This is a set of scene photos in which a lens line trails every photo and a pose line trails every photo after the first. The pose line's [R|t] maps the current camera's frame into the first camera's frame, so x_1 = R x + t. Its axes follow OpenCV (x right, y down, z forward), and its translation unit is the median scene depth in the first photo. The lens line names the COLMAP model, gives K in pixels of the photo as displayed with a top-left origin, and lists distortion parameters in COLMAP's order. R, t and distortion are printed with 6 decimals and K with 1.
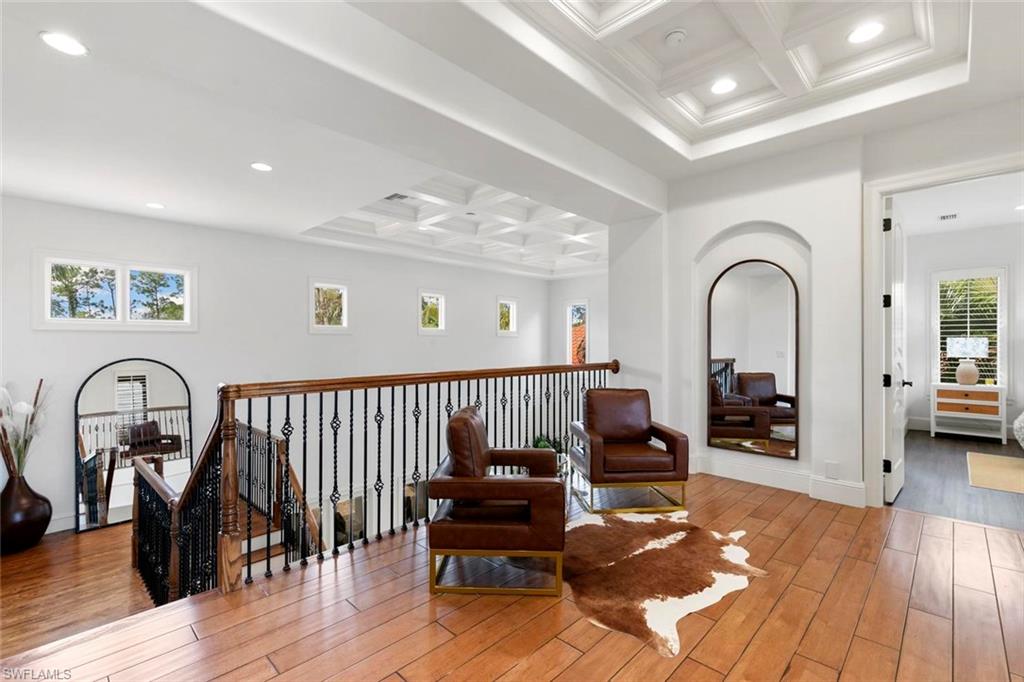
lens RADIAL K [[455.0, 0, 514.3], [0, 455.0, 343.4], [0, 0, 1]] dist [0.002593, -0.000362]
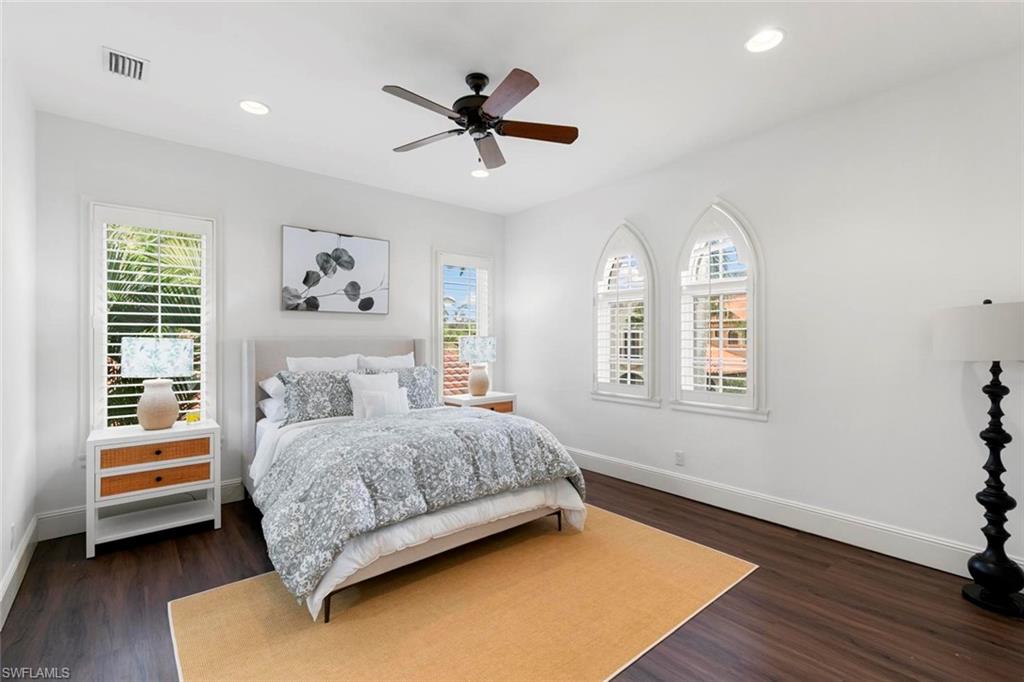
lens RADIAL K [[453.4, 0, 508.7], [0, 453.4, 335.0], [0, 0, 1]] dist [0.000082, -0.000053]
pose [[0.093314, 0.007268, 0.995610, 0.507008], [-0.001917, 0.999973, -0.007120, -0.013253], [-0.995635, -0.001244, 0.093325, 0.545389]]
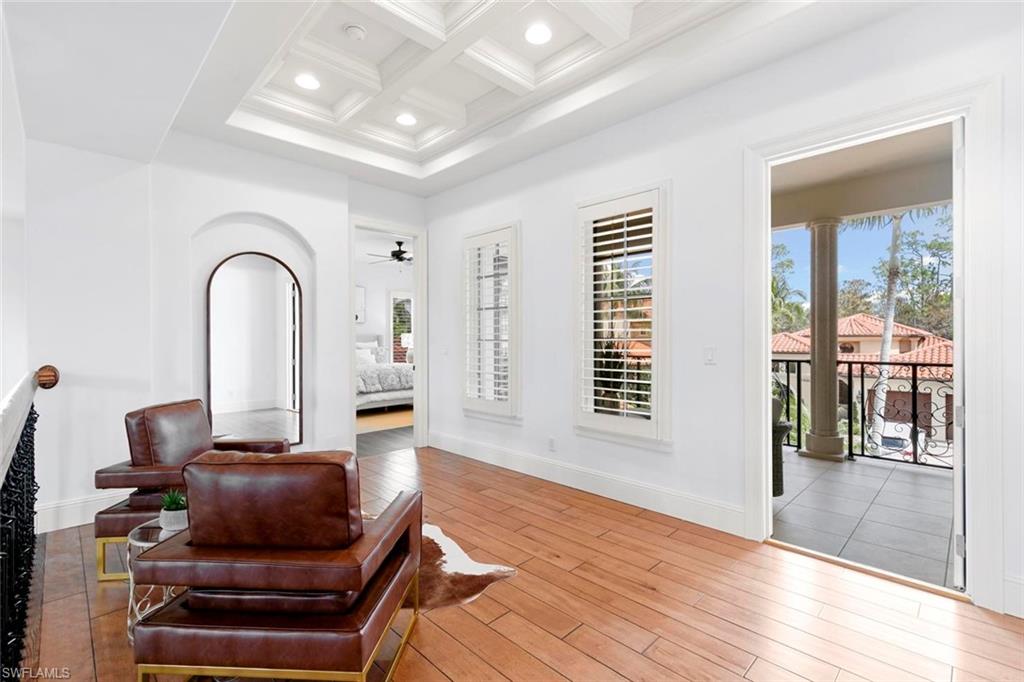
lens RADIAL K [[455.7, 0, 512.0], [0, 455.7, 341.0], [0, 0, 1]] dist [0.000930, -0.000504]
pose [[0.013504, -0.003651, 0.999902, -0.294932], [0.001154, 0.999993, 0.003636, 0.002045], [-0.999908, 0.001105, 0.013508, 0.296708]]
